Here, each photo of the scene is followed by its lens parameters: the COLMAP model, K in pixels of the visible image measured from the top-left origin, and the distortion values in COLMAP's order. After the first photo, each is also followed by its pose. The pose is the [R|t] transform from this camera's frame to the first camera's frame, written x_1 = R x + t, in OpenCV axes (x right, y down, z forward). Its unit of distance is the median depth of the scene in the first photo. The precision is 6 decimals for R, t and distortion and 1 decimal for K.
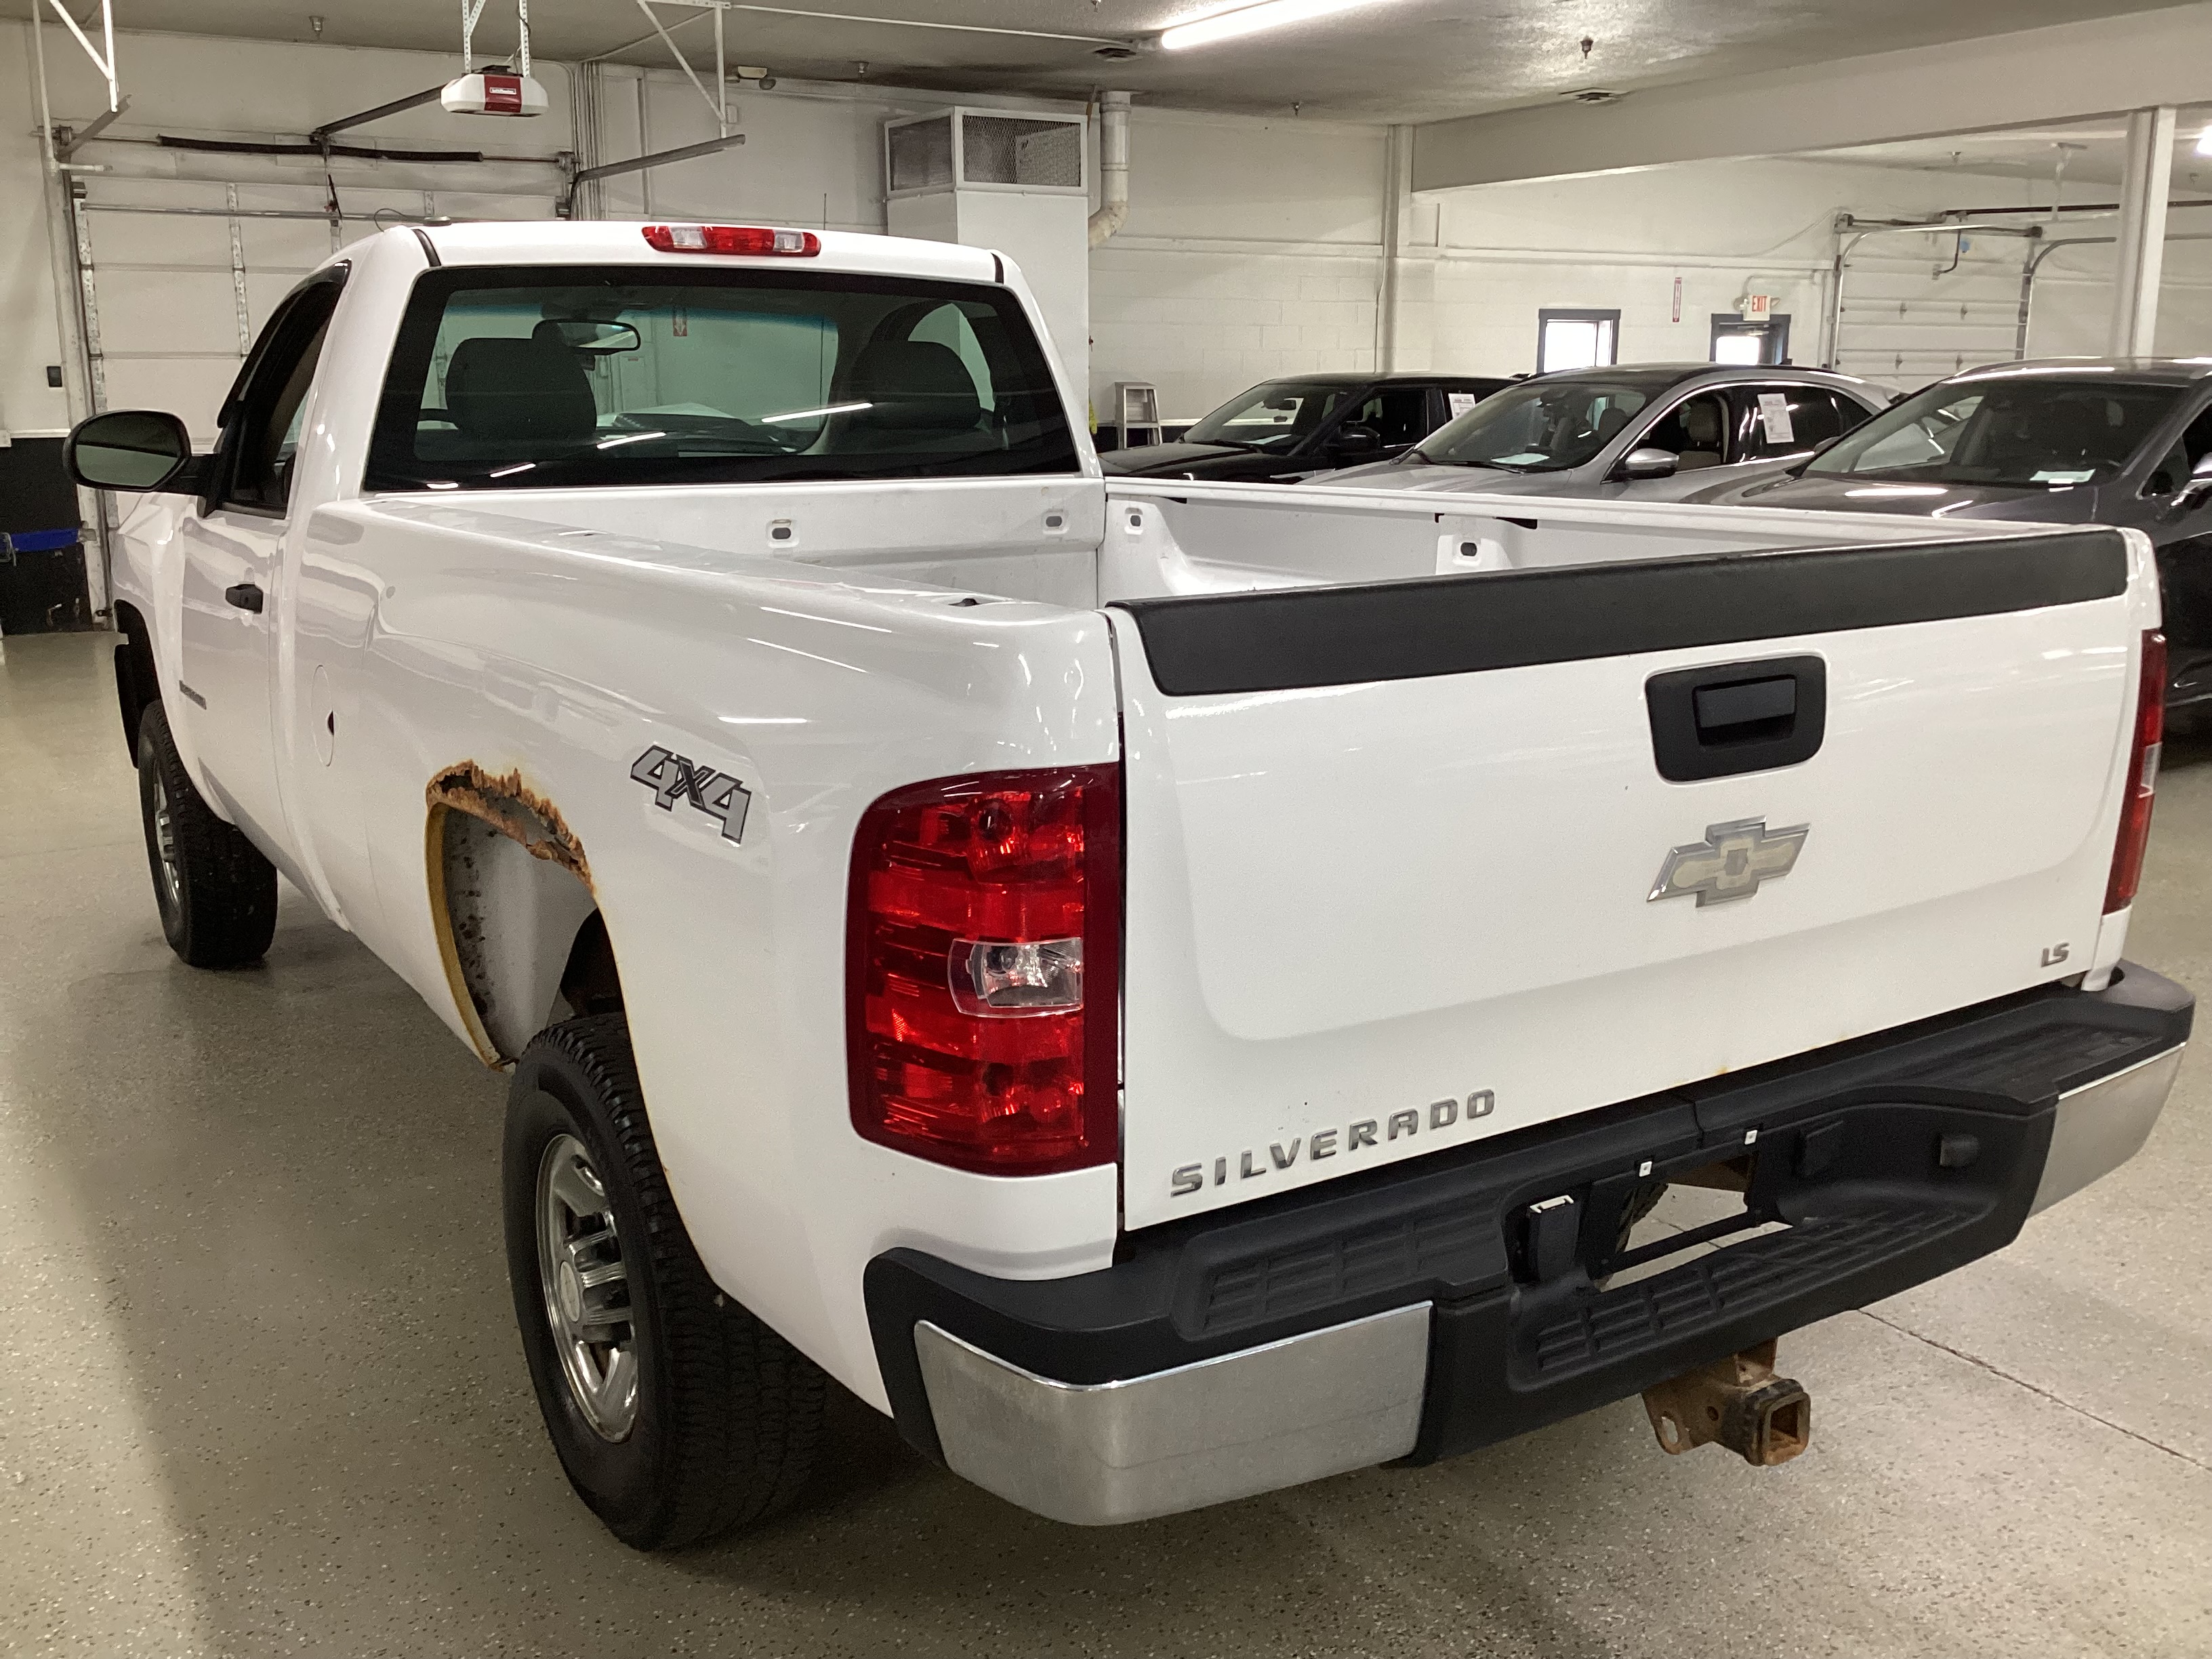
lens RADIAL K [[2039.1, 0, 1106.0], [0, 2039.1, 829.5], [0, 0, 1]] dist [0.087999, -0.143565]
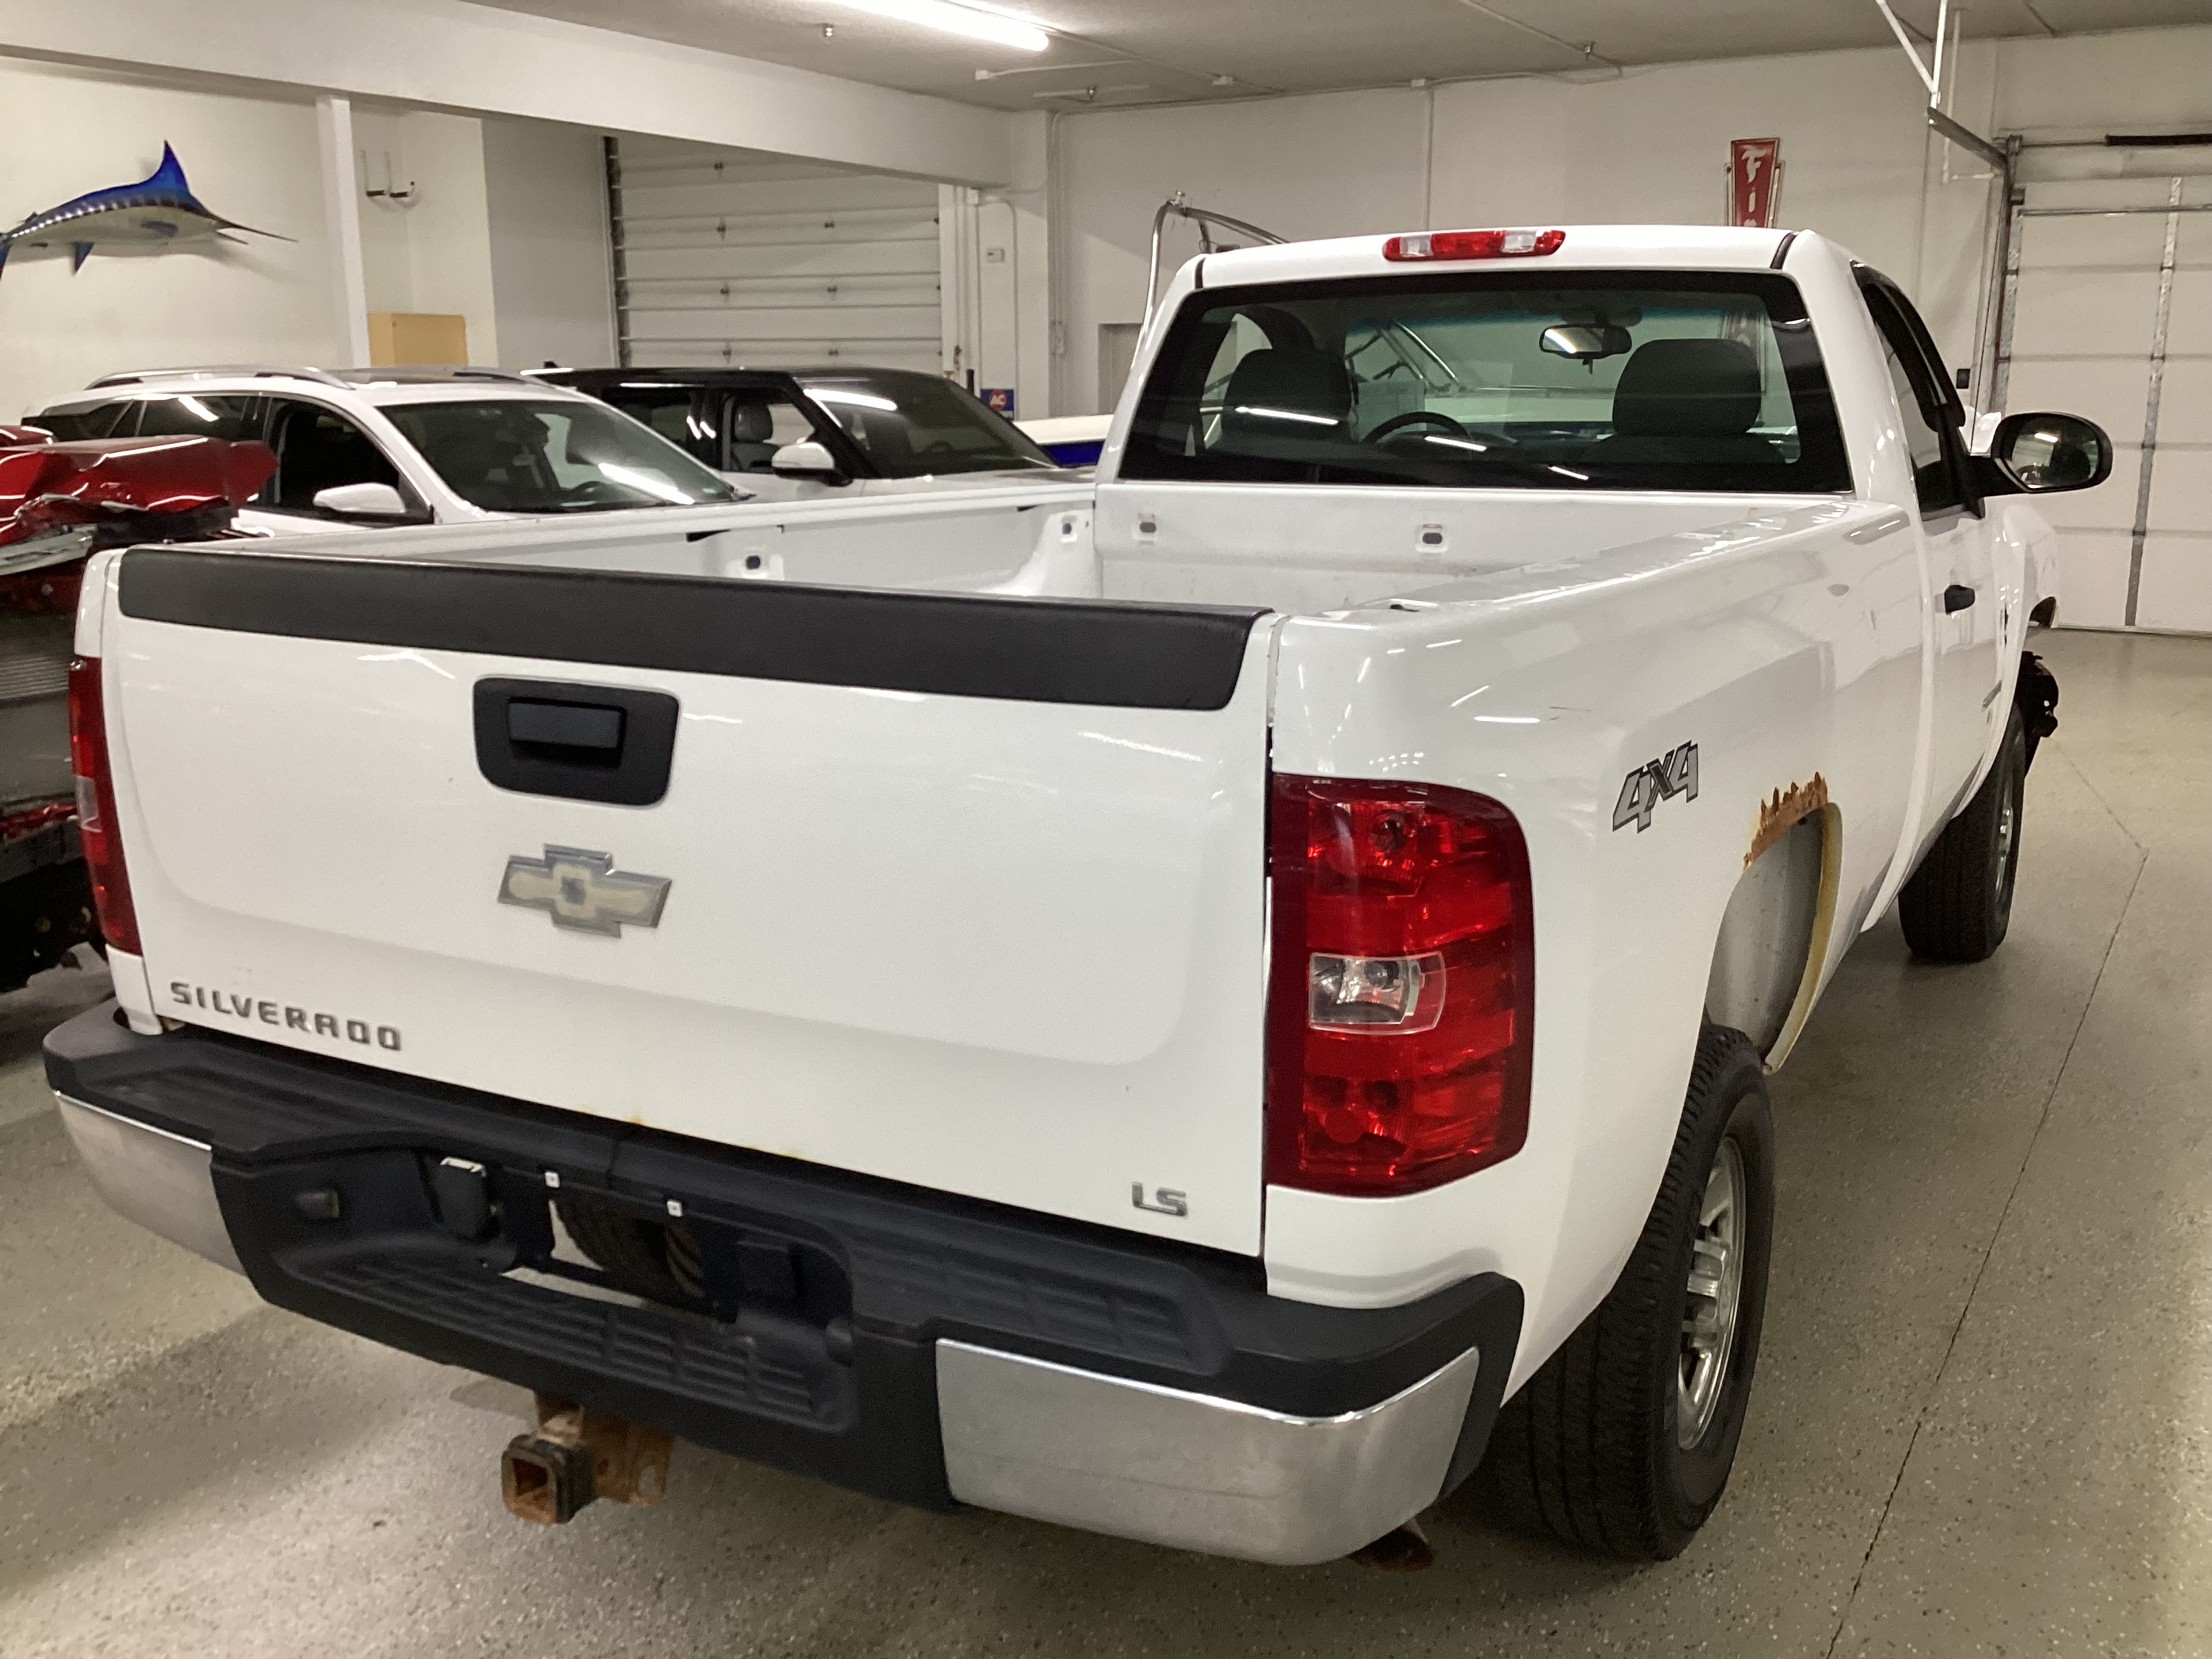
lens RADIAL K [[2039.1, 0, 1106.0], [0, 2039.1, 829.5], [0, 0, 1]] dist [0.087999, -0.143565]
pose [[0.458468, 0.191094, -0.867923, 0.696309], [-0.191662, 0.974888, 0.113402, -0.094081], [0.867798, 0.114356, 0.483580, 0.418922]]
